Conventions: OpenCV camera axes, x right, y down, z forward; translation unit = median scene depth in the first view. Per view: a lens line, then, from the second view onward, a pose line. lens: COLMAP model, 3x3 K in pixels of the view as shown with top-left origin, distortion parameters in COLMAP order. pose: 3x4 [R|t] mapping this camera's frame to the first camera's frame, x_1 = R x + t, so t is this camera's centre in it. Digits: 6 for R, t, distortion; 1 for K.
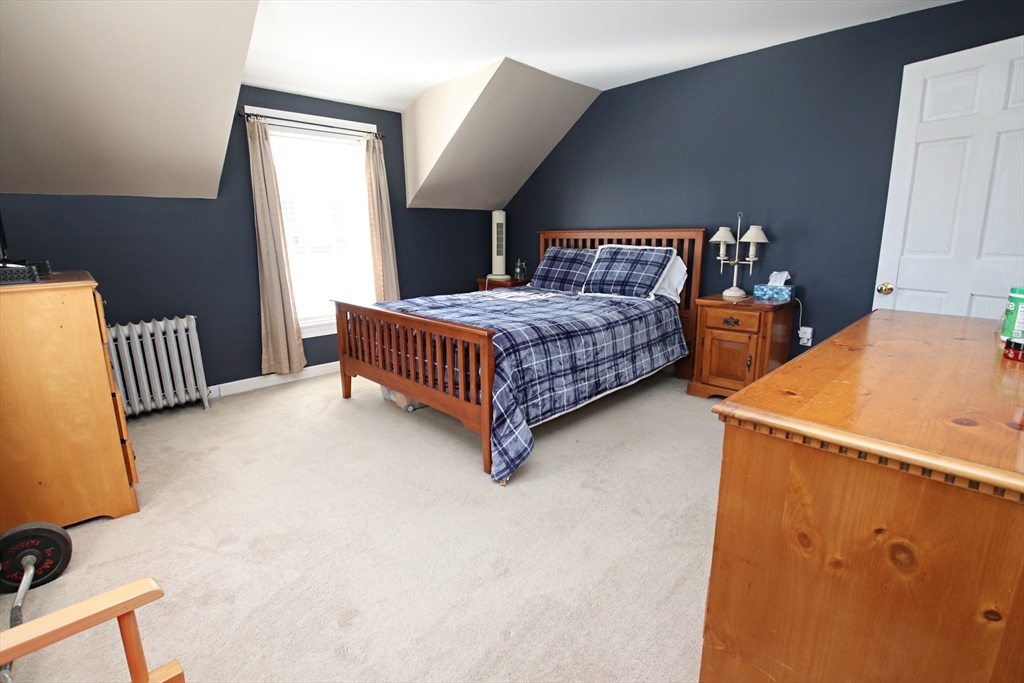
lens RADIAL K [[476.9, 0, 511.7], [0, 476.9, 332.7], [0, 0, 1]] dist [0.001655, -0.016503]
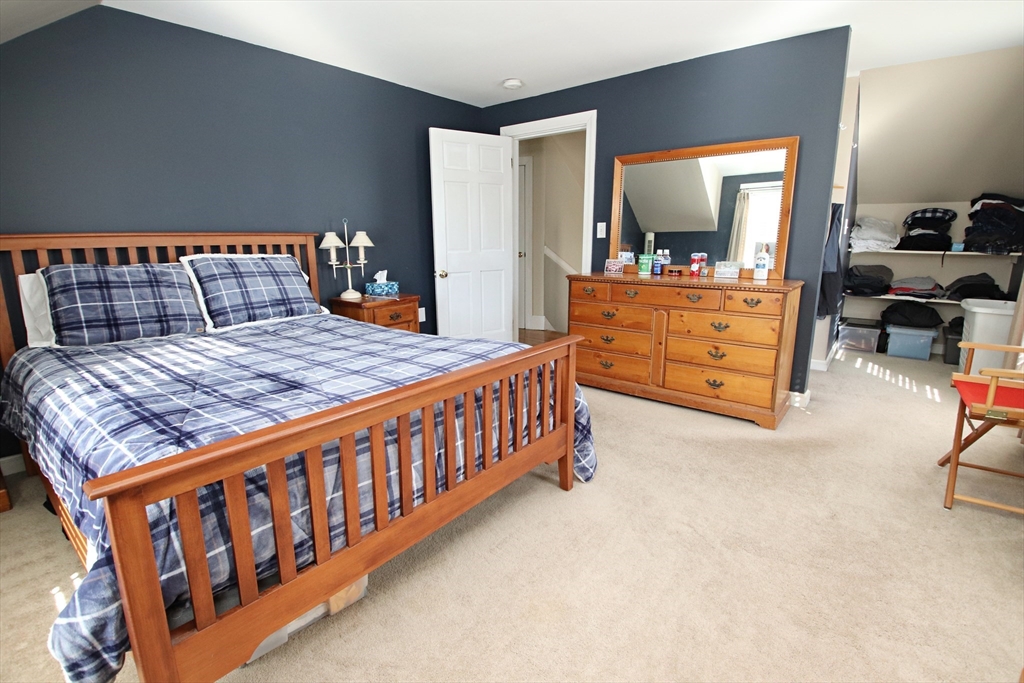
lens RADIAL K [[476.9, 0, 511.7], [0, 476.9, 332.7], [0, 0, 1]] dist [0.001655, -0.016503]
pose [[-0.125777, -0.183414, 0.974956, -0.620182], [0.206486, 0.956397, 0.206561, -0.148760], [-0.970332, 0.227296, -0.082421, 0.765587]]
